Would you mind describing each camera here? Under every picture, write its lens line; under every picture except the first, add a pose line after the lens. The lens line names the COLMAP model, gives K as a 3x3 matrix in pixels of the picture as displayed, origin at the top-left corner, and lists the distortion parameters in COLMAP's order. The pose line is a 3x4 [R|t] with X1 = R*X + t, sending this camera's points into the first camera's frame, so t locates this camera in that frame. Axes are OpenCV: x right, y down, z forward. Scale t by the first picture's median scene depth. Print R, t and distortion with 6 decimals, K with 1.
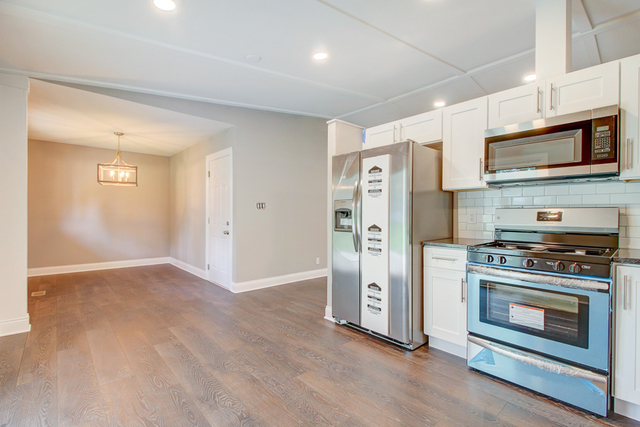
lens RADIAL K [[293.0, 0, 320.3], [0, 293.0, 212.4], [0, 0, 1]] dist [0.004925, 0.000058]
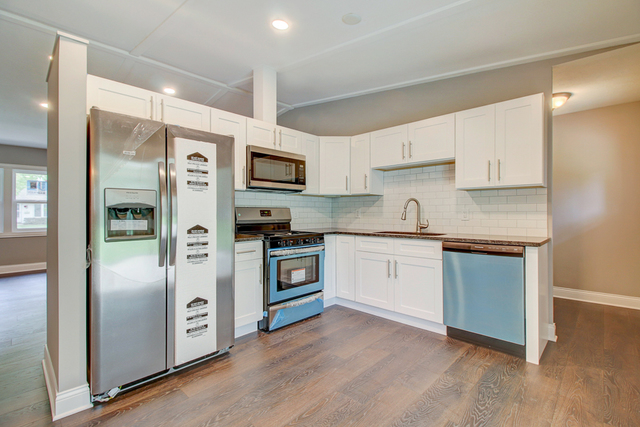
lens RADIAL K [[293.0, 0, 320.3], [0, 293.0, 212.4], [0, 0, 1]] dist [0.004925, 0.000058]
pose [[-0.074058, -0.003215, 0.997249, -0.640249], [-0.001728, 0.999994, 0.003096, 0.003355], [-0.997252, -0.001494, -0.074063, 0.723170]]
